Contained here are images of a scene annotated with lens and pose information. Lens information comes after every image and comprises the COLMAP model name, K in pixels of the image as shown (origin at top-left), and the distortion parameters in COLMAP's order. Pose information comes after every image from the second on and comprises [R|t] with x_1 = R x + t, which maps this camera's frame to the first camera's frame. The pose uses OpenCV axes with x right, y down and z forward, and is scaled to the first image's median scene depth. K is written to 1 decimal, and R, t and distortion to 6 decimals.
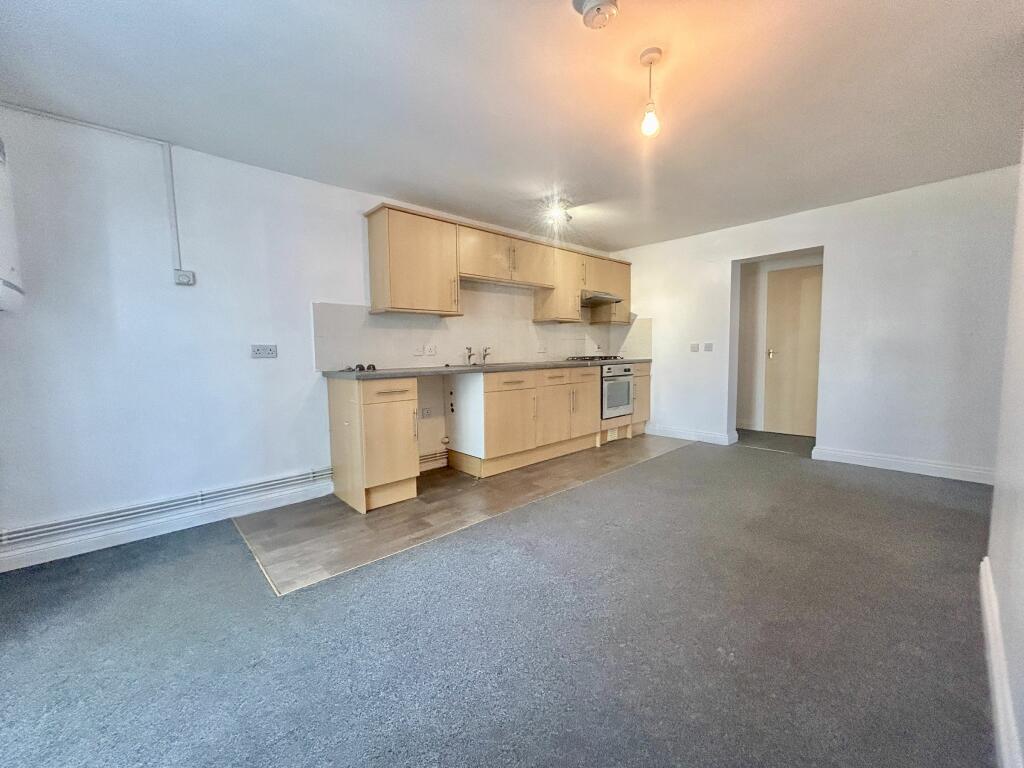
lens RADIAL K [[411.0, 0, 512.0], [0, 411.0, 384.0], [0, 0, 1]] dist [-0.001557, 0.000189]
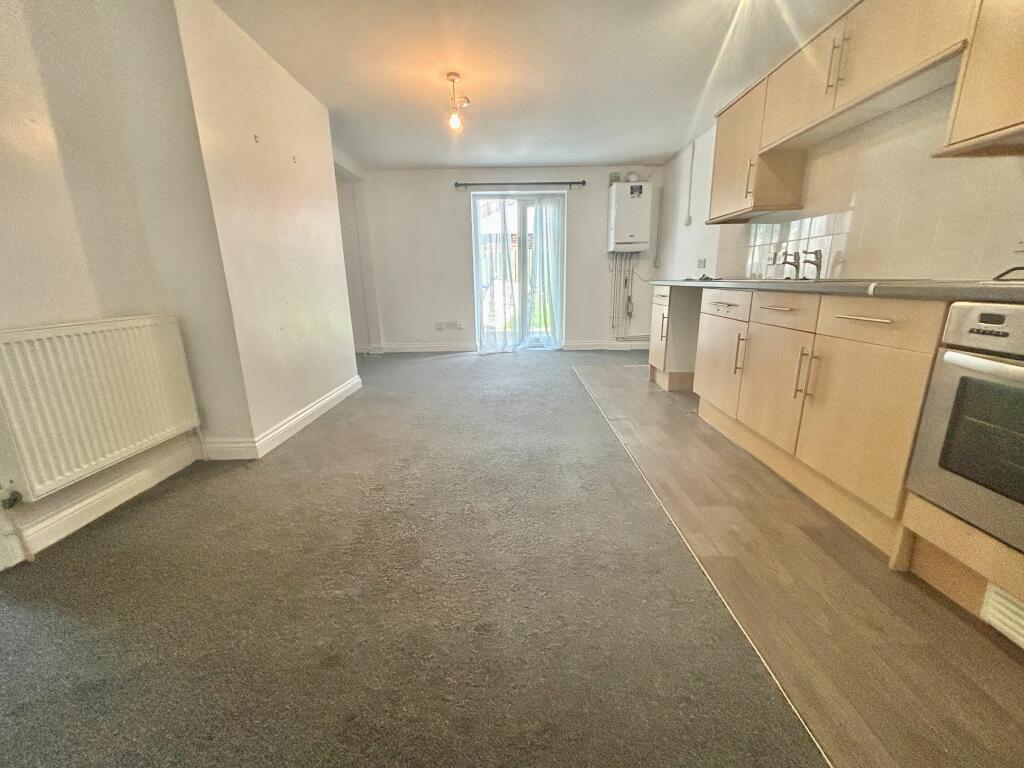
lens RADIAL K [[411.0, 0, 512.0], [0, 411.0, 384.0], [0, 0, 1]] dist [-0.001557, 0.000189]
pose [[-0.692074, 0.205589, -0.691930, 0.603415], [-0.027382, 0.950414, 0.309779, -0.067228], [0.721307, 0.233337, -0.652127, 0.973697]]
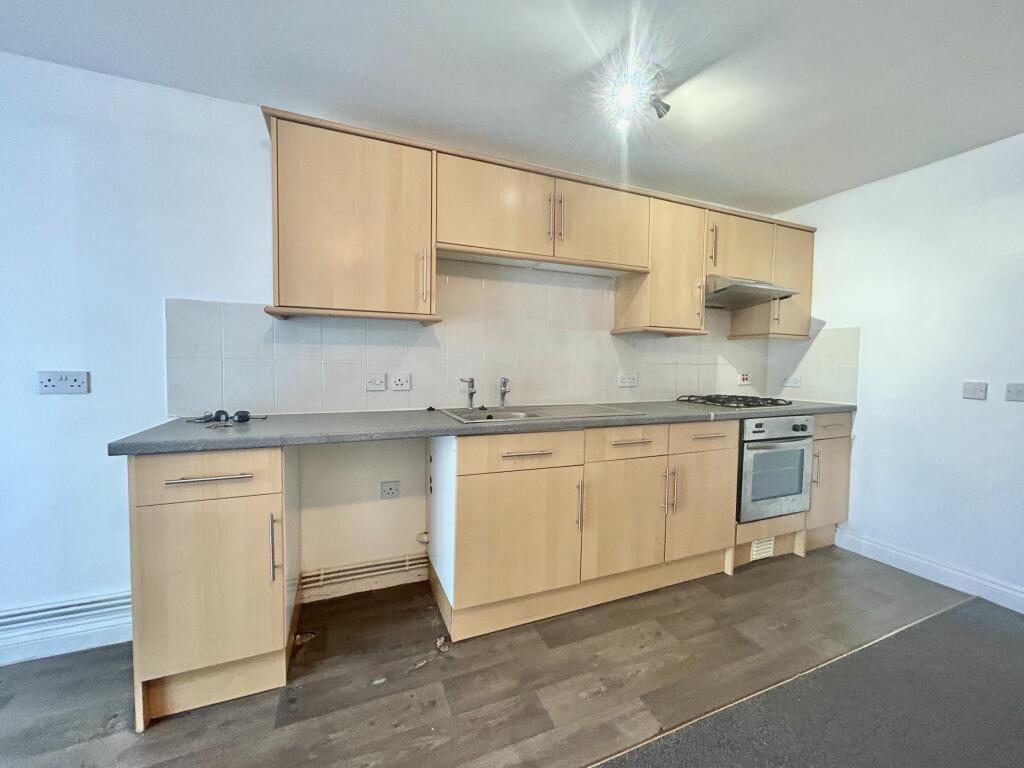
lens RADIAL K [[411.0, 0, 512.0], [0, 411.0, 384.0], [0, 0, 1]] dist [-0.001557, 0.000189]
pose [[0.941567, 0.044233, -0.333909, 0.116229], [-0.053714, 0.998372, -0.019211, -0.062638], [0.332516, 0.036024, 0.942409, 0.415140]]
